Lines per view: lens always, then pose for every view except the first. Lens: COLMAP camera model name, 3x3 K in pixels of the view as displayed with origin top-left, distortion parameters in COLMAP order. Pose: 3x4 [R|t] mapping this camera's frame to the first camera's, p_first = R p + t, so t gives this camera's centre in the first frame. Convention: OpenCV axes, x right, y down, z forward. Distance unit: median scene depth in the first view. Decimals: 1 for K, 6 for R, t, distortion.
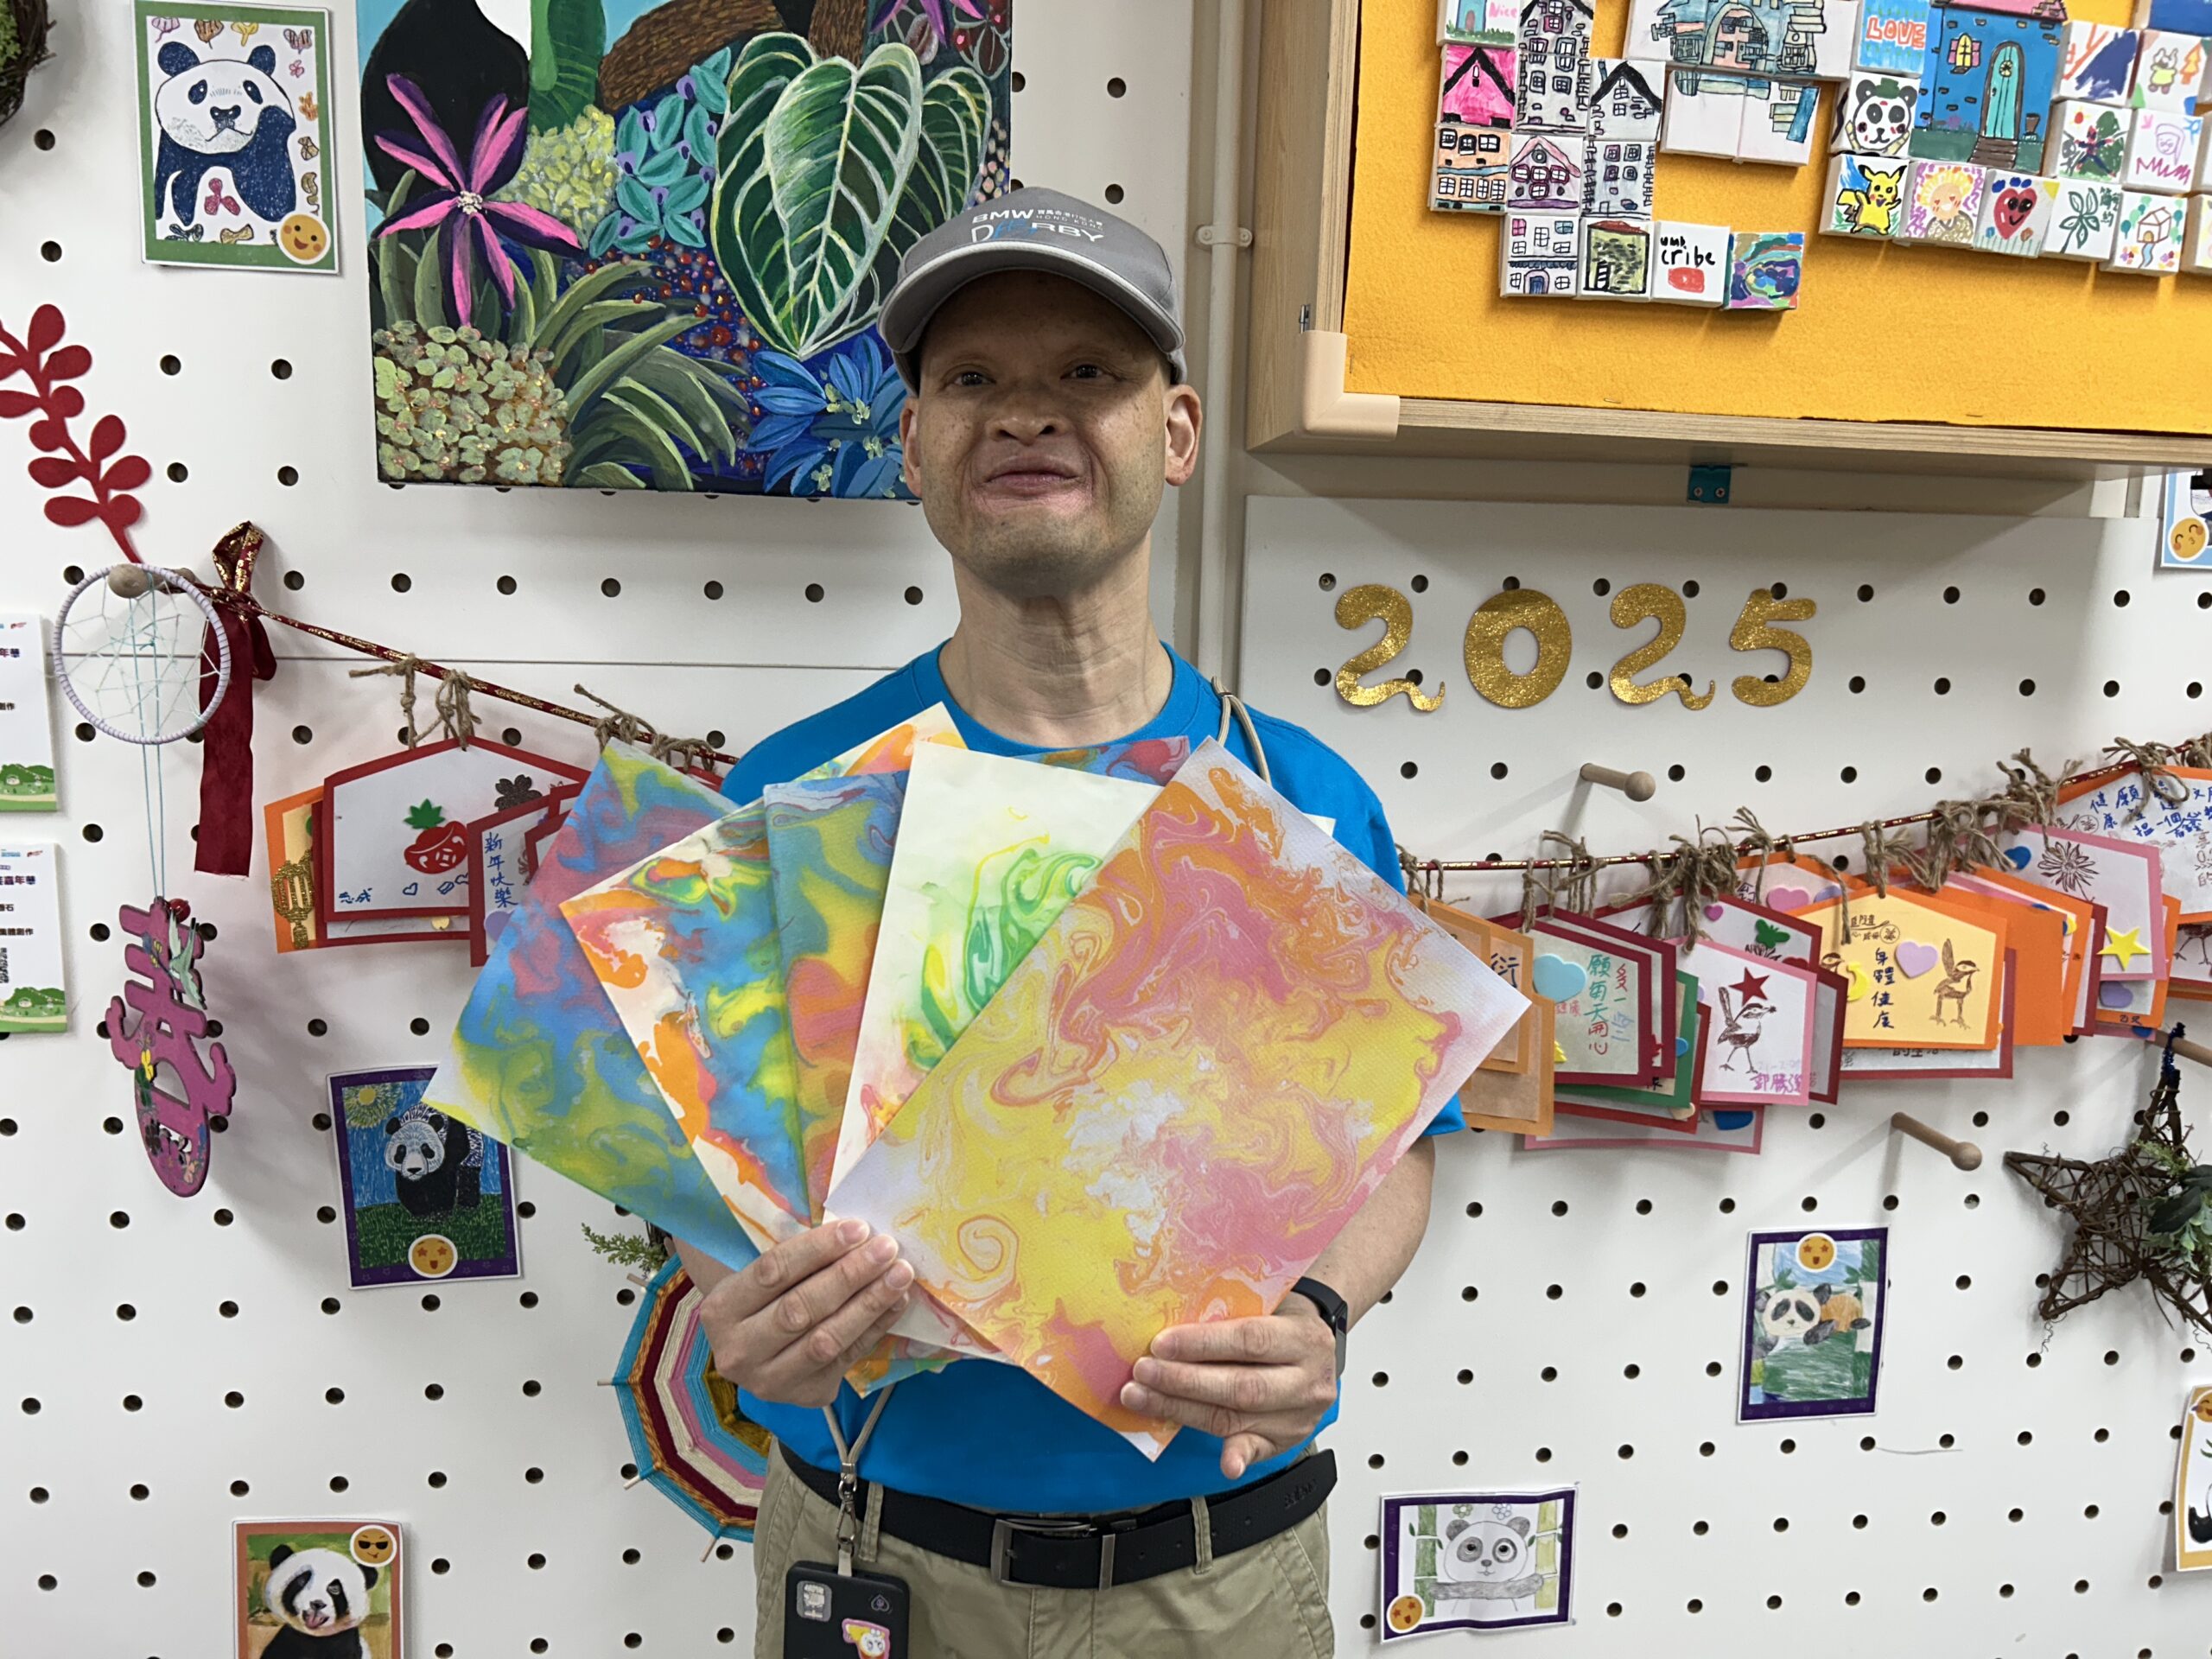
lens RADIAL K [[1721.2, 0, 1114.8], [0, 1721.2, 854.3], [0, 0, 1]] dist [0.043585, -0.047722]
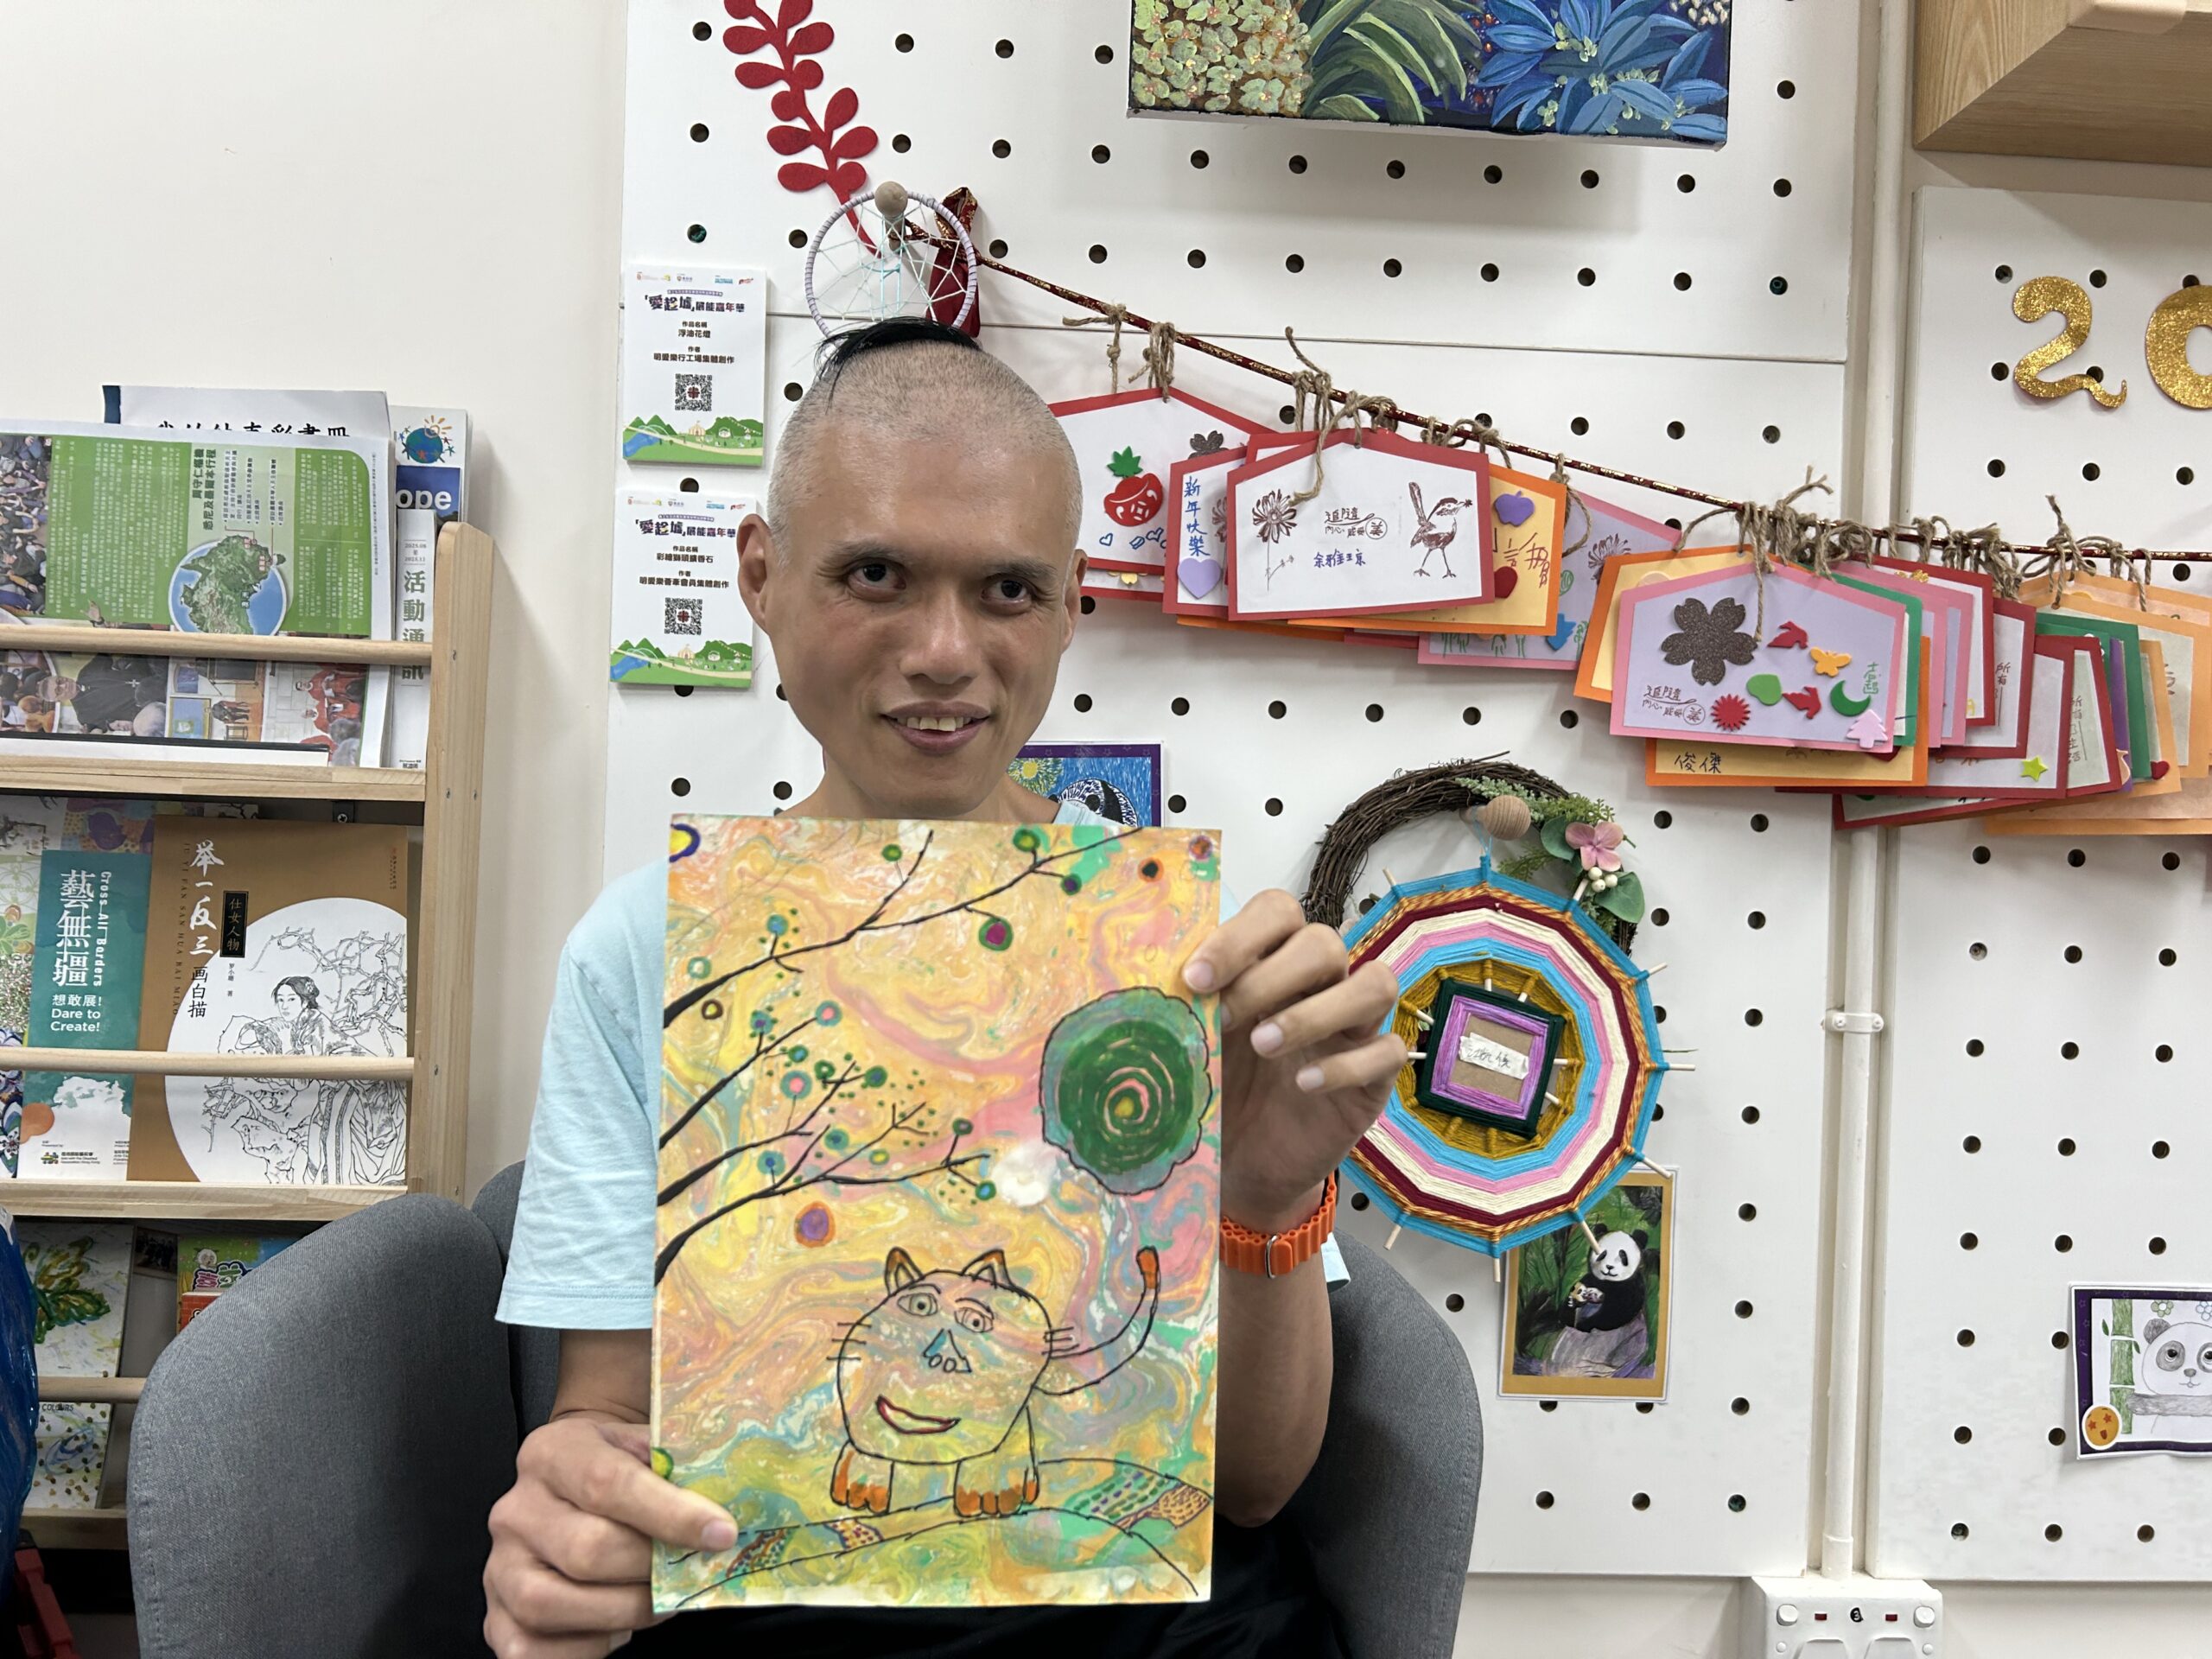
lens RADIAL K [[1703.5, 0, 1096.5], [0, 1703.5, 829.0], [0, 0, 1]] dist [0.060533, -0.075015]
pose [[0.997520, 0.010199, -0.069639, -0.365874], [-0.021203, 0.987025, -0.159163, 0.366668], [0.067112, 0.160245, 0.984793, 0.062283]]
